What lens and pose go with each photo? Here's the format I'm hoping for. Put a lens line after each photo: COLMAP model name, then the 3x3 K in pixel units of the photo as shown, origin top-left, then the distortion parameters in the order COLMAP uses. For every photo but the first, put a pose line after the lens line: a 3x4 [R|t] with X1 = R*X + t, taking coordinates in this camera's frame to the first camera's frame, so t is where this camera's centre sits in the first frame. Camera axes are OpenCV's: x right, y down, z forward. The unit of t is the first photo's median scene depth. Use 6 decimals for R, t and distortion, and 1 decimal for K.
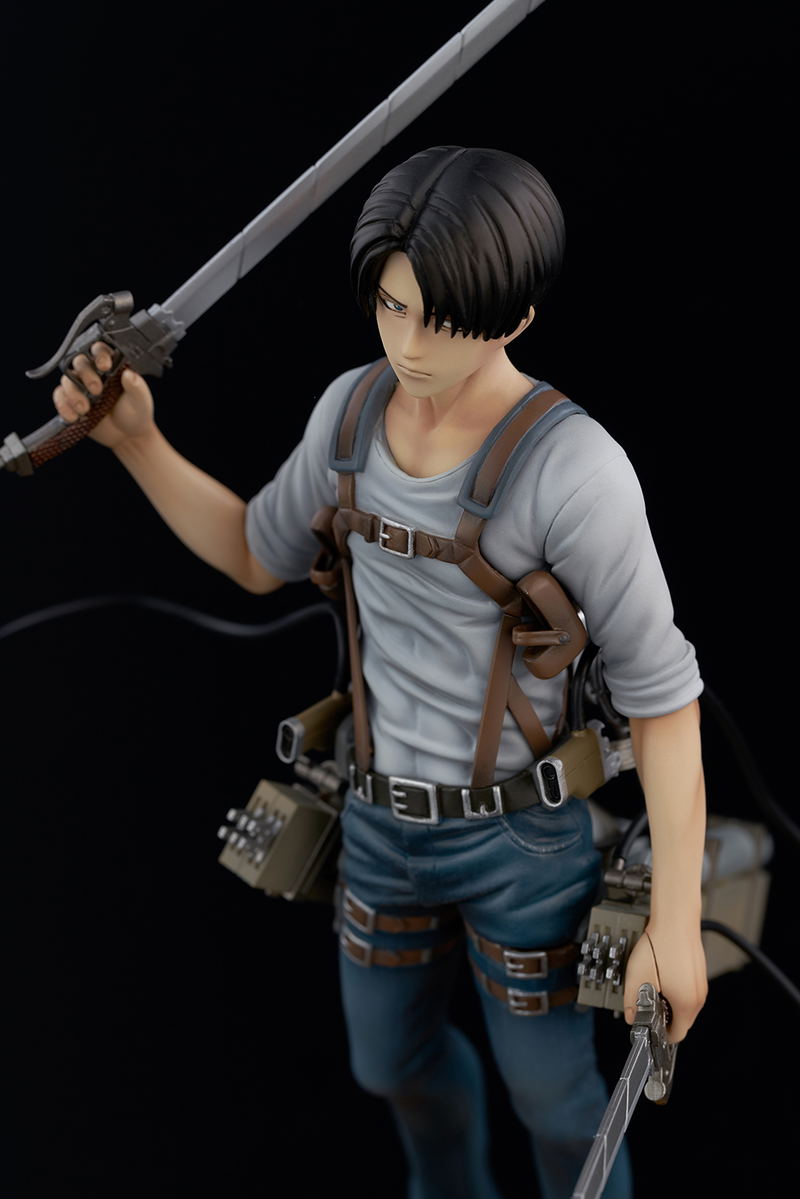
lens RADIAL K [[4168.1, 0, 400.0], [0, 4168.1, 599.5], [0, 0, 1]] dist [0.006944, 1.862067]
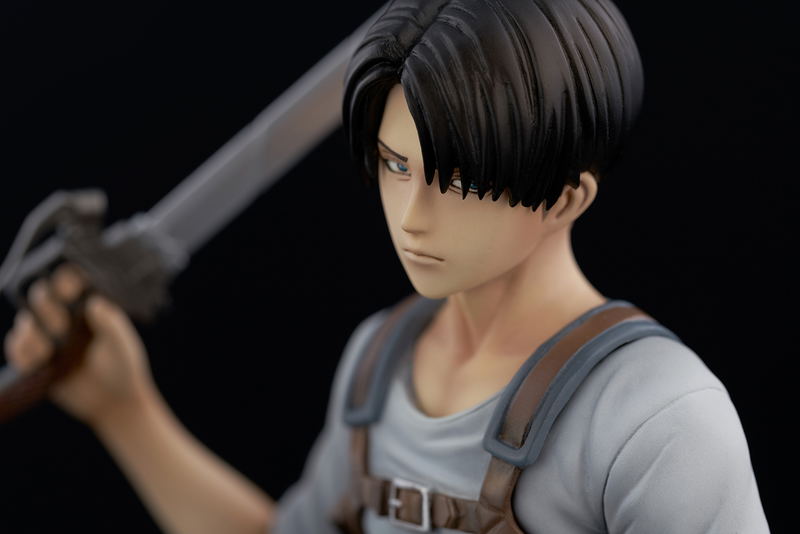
lens RADIAL K [[3655.3, 0, 400.0], [0, 3655.3, 267.0], [0, 0, 1]] dist [0.016371, 0.977328]
pose [[0.979660, 0.008381, -0.200489, 0.122964], [-0.059412, 0.966445, -0.249910, 0.102848], [0.191667, 0.256738, 0.947285, 0.383020]]
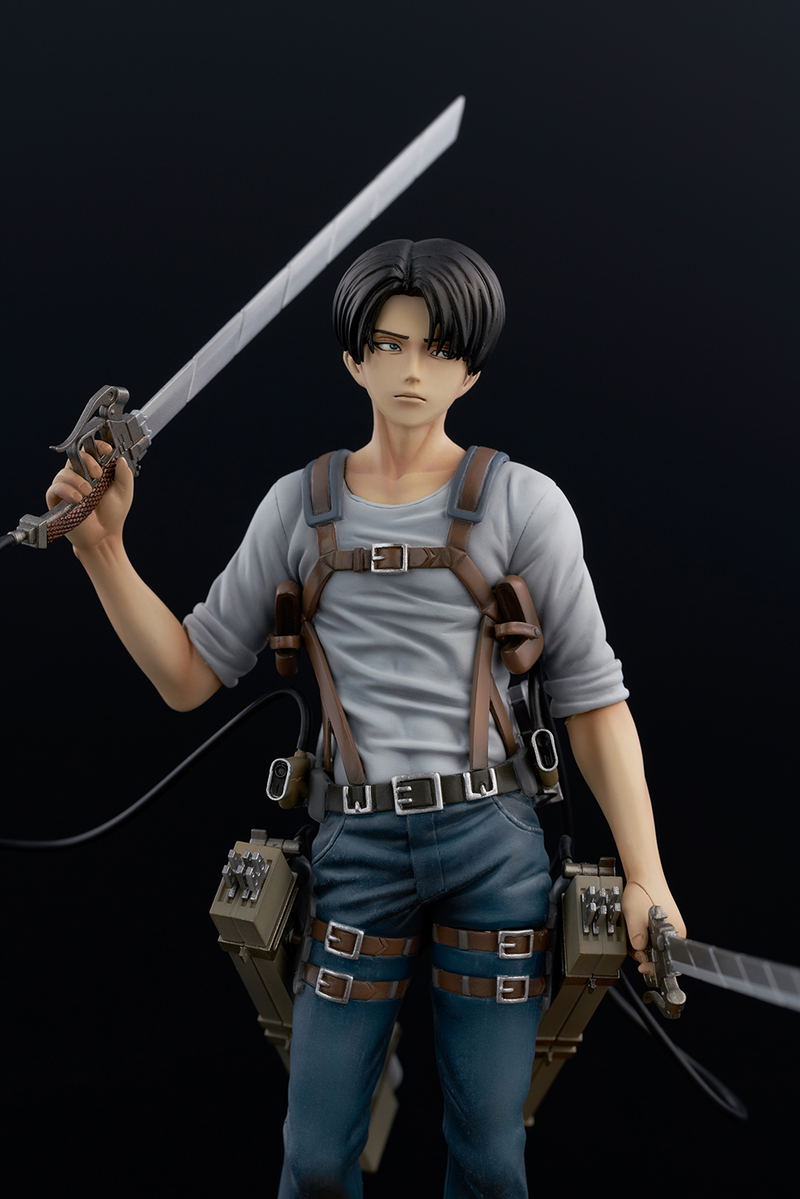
lens RADIAL K [[4168.1, 0, 400.0], [0, 4168.1, 599.5], [0, 0, 1]] dist [0.006944, 1.862067]
pose [[0.888977, 0.022774, 0.457385, -0.528857], [0.190187, 0.890200, -0.413973, 0.476589], [-0.416592, 0.455001, 0.787036, 0.079342]]
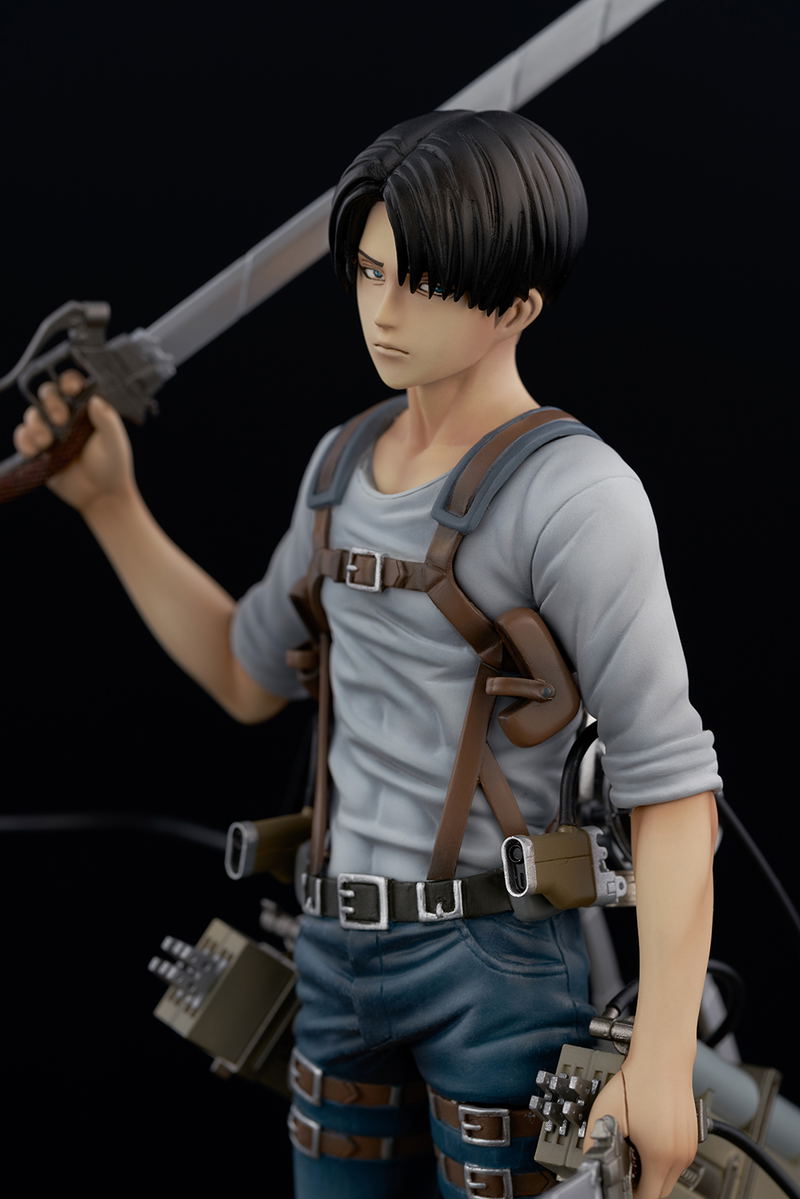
lens RADIAL K [[4168.1, 0, 400.0], [0, 4168.1, 599.5], [0, 0, 1]] dist [0.006944, 1.862067]
pose [[0.983177, 0.062951, -0.171462, 0.148997], [-0.112980, 0.947200, -0.300081, 0.239706], [0.143519, 0.314404, 0.938377, 0.211567]]
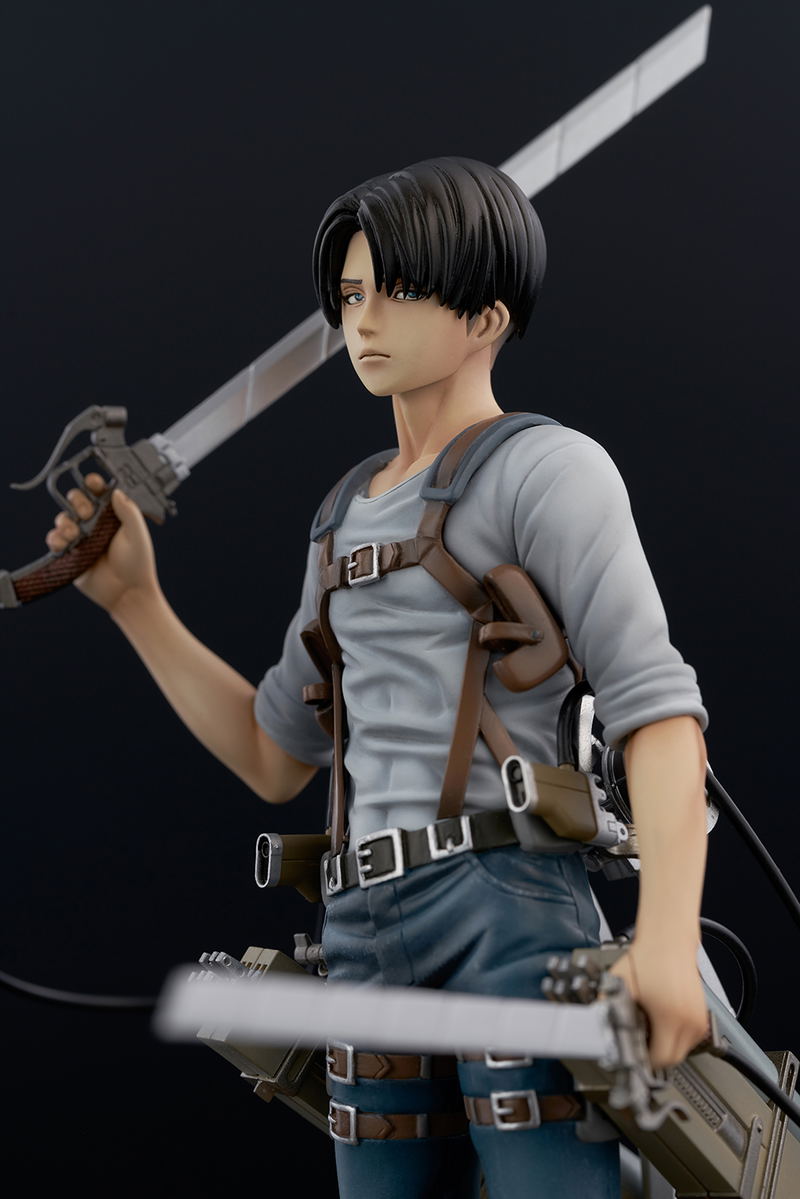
lens RADIAL K [[4168.1, 0, 400.0], [0, 4168.1, 599.5], [0, 0, 1]] dist [0.006944, 1.862067]
pose [[0.976509, -0.061809, -0.206421, 0.192268], [-0.070245, 0.814328, -0.576139, 0.510185], [0.203705, 0.577105, 0.790856, 0.282418]]
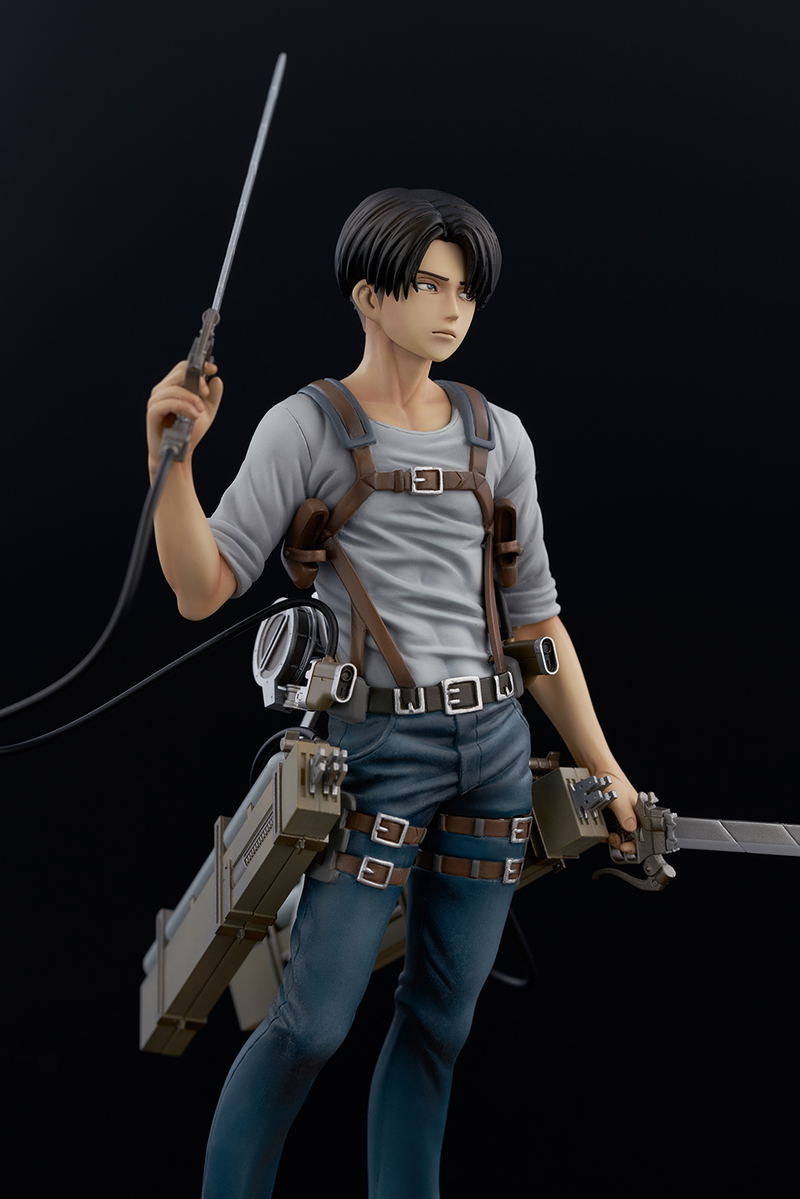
lens RADIAL K [[4168.1, 0, 400.0], [0, 4168.1, 599.5], [0, 0, 1]] dist [0.006944, 1.862067]
pose [[0.435284, 0.023349, 0.899990, -1.145854], [0.387821, 0.897294, -0.210850, 0.282236], [-0.812479, 0.440815, 0.381523, 0.527363]]
